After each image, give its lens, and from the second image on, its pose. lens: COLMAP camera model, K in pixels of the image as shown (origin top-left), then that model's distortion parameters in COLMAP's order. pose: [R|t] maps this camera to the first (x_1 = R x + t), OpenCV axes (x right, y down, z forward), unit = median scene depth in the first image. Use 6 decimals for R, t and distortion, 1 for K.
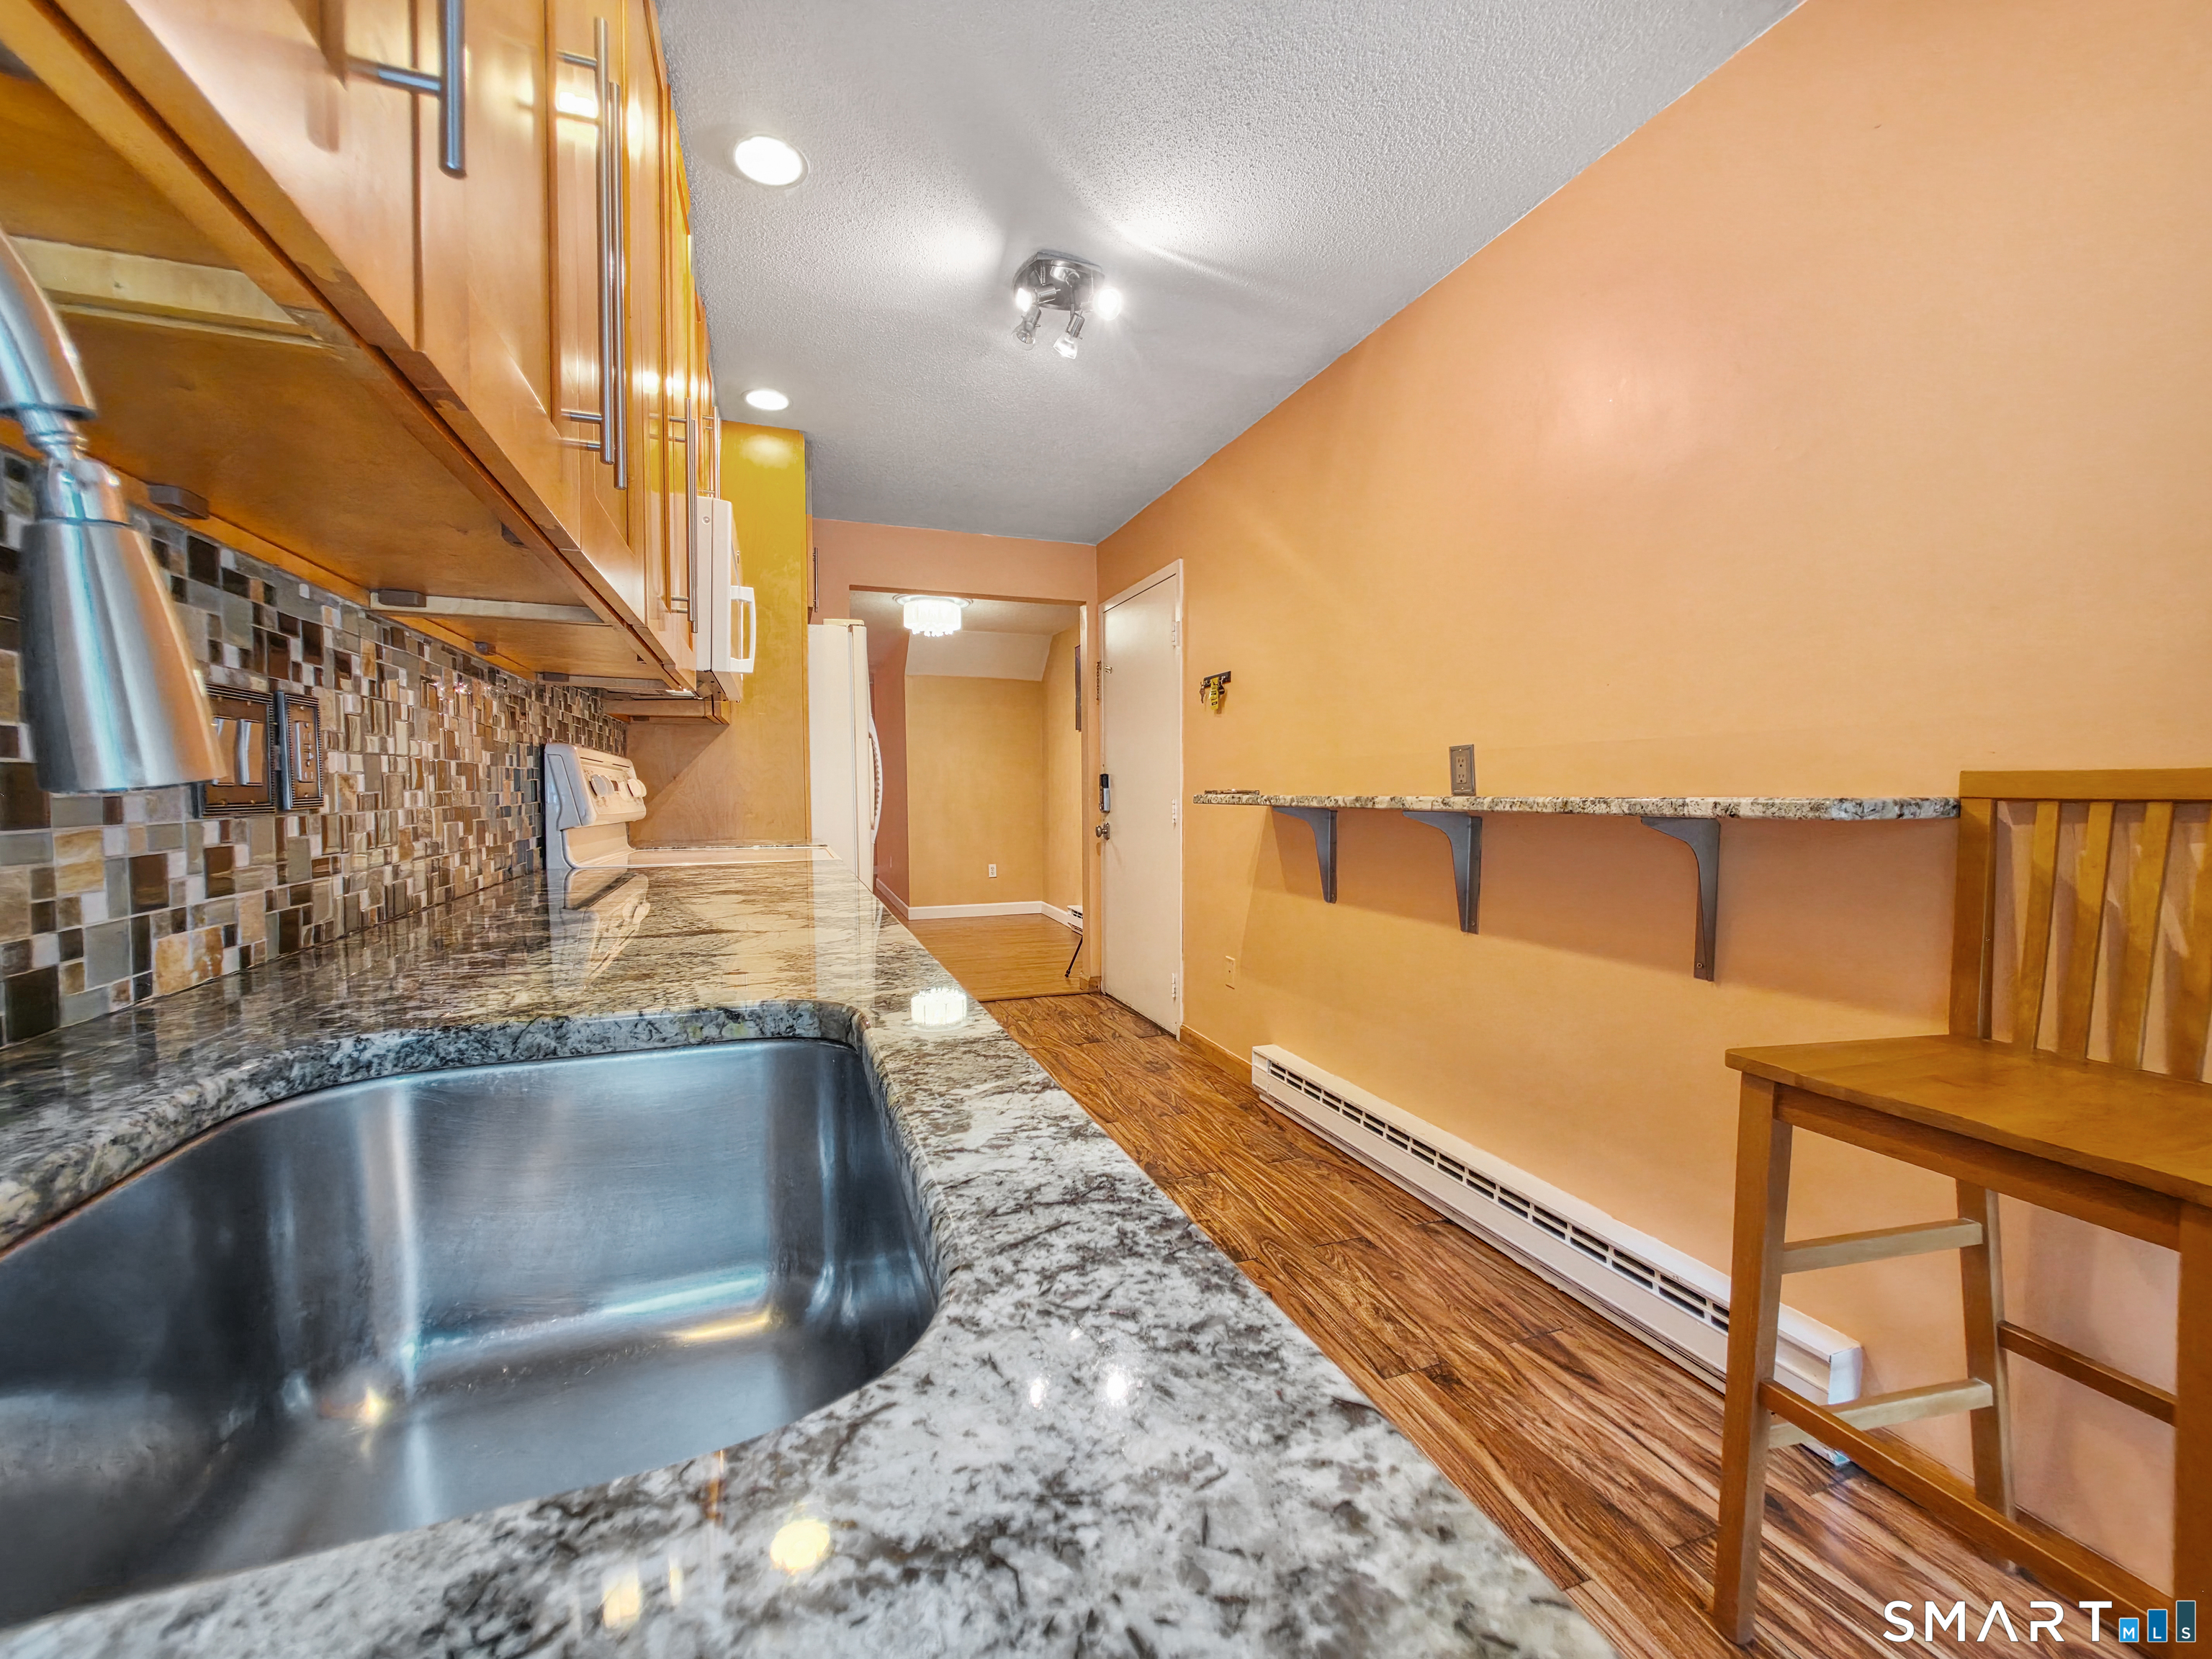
lens RADIAL K [[885.9, 0, 1109.5], [0, 885.9, 828.9], [0, 0, 1]] dist [0.000135, 0.000010]
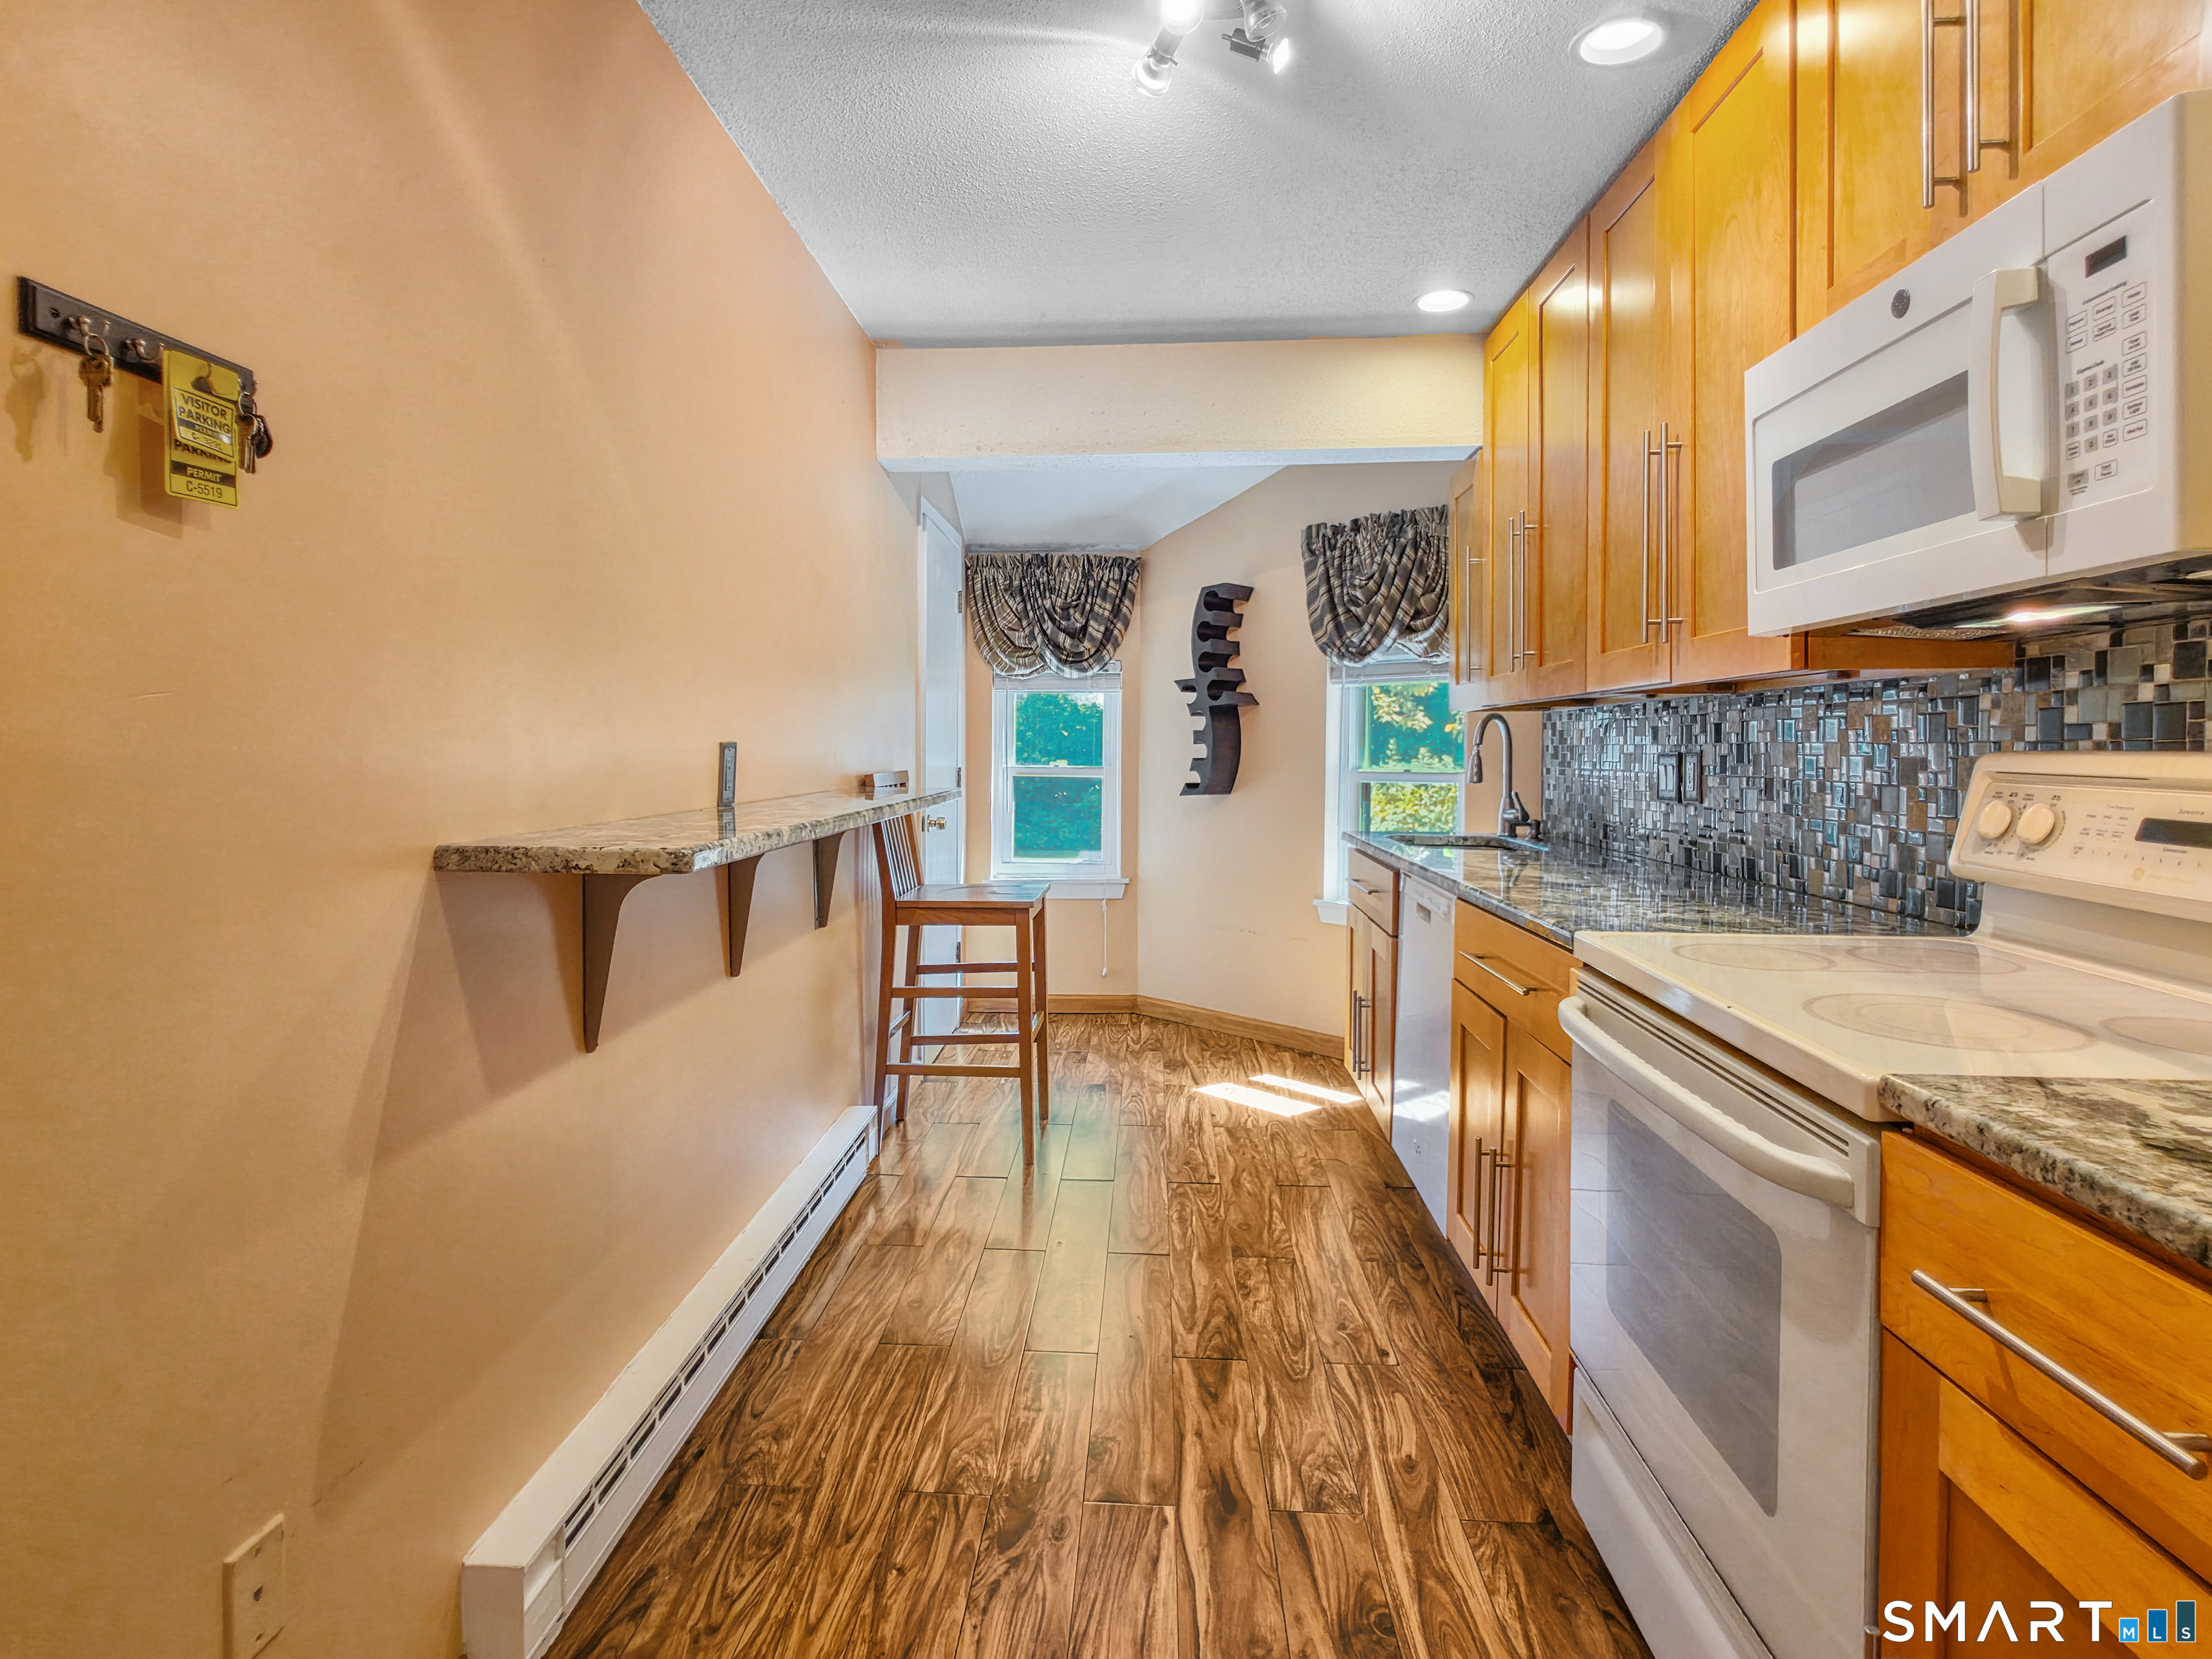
lens RADIAL K [[1129.3, 0, 1104.4], [0, 1129.3, 817.6], [0, 0, 1]] dist [-0.004102, -0.001574]
pose [[-0.927463, -0.012085, 0.373719, -0.232039], [0.014560, 0.997552, 0.068393, -0.074569], [-0.373630, 0.068873, -0.925017, 1.479541]]
